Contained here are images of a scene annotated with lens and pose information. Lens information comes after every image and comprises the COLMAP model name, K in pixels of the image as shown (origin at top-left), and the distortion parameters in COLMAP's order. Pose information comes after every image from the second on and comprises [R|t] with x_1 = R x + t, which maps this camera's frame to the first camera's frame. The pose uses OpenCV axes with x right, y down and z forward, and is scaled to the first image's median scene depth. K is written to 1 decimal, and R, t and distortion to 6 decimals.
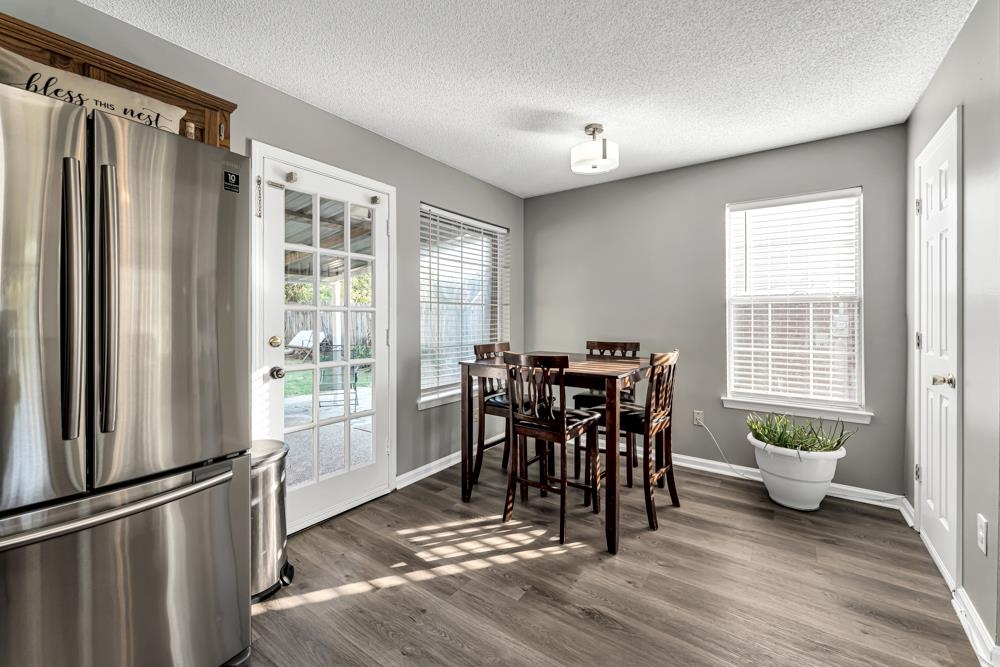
lens RADIAL K [[403.4, 0, 497.8], [0, 403.4, 331.0], [0, 0, 1]] dist [-0.000009, 0.000019]
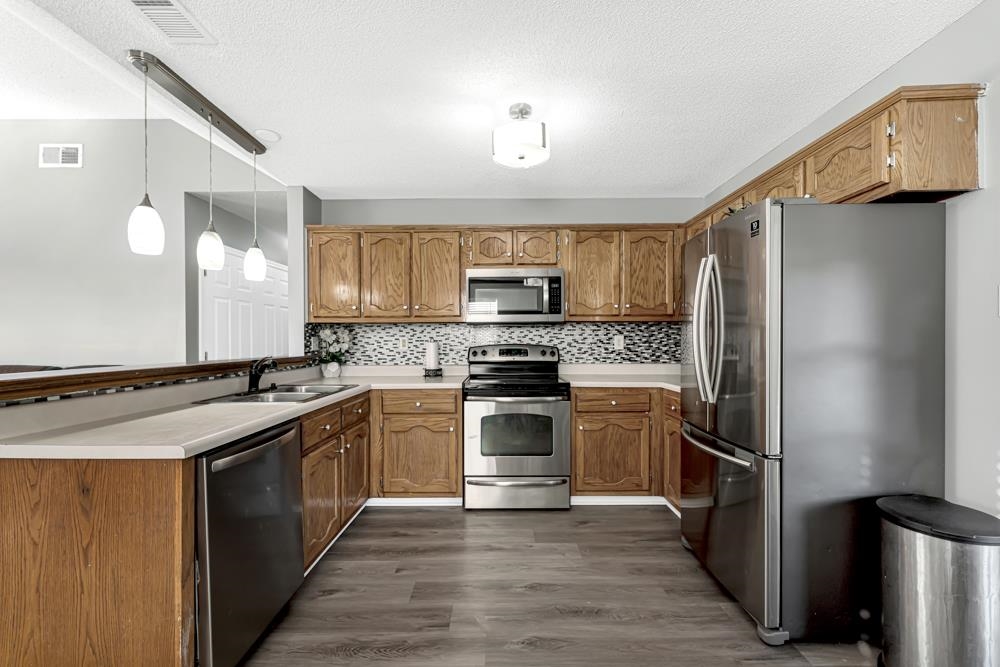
lens RADIAL K [[403.2, 0, 501.0], [0, 403.2, 337.6], [0, 0, 1]] dist [-0.000322, -0.000063]
pose [[-0.808984, 0.000741, -0.587830, 0.671981], [-0.013472, 0.999713, 0.019801, -0.053514], [0.587676, 0.023938, -0.808742, 1.531662]]
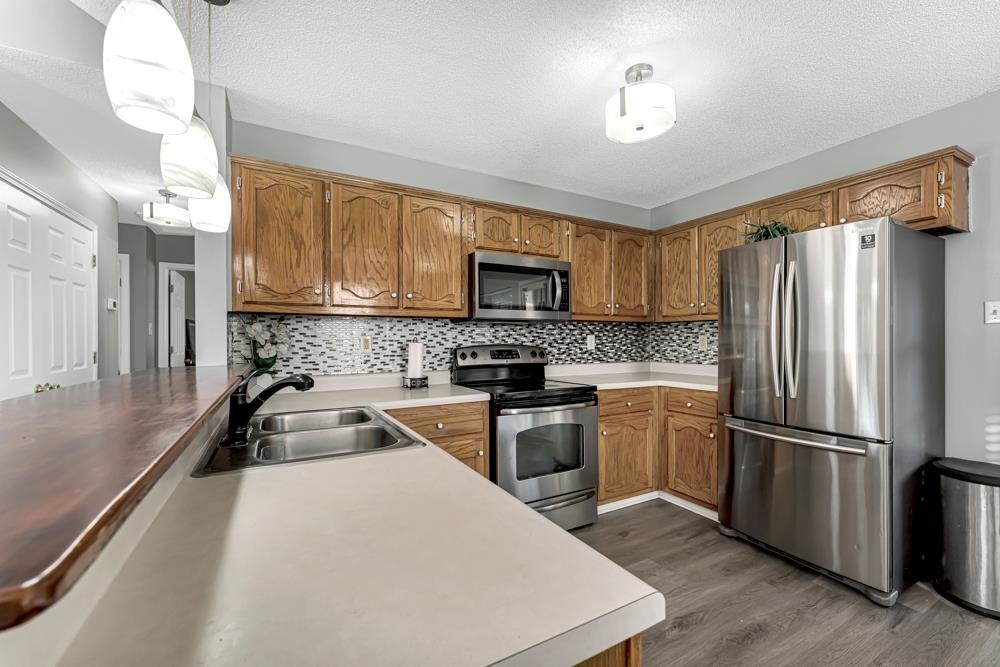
lens RADIAL K [[403.2, 0, 501.0], [0, 403.2, 337.6], [0, 0, 1]] dist [-0.000322, -0.000063]
pose [[-0.423774, -0.001115, -0.905767, 1.106929], [-0.025689, 0.999612, 0.010788, -0.024543], [0.905404, 0.027840, -0.423638, 0.455575]]
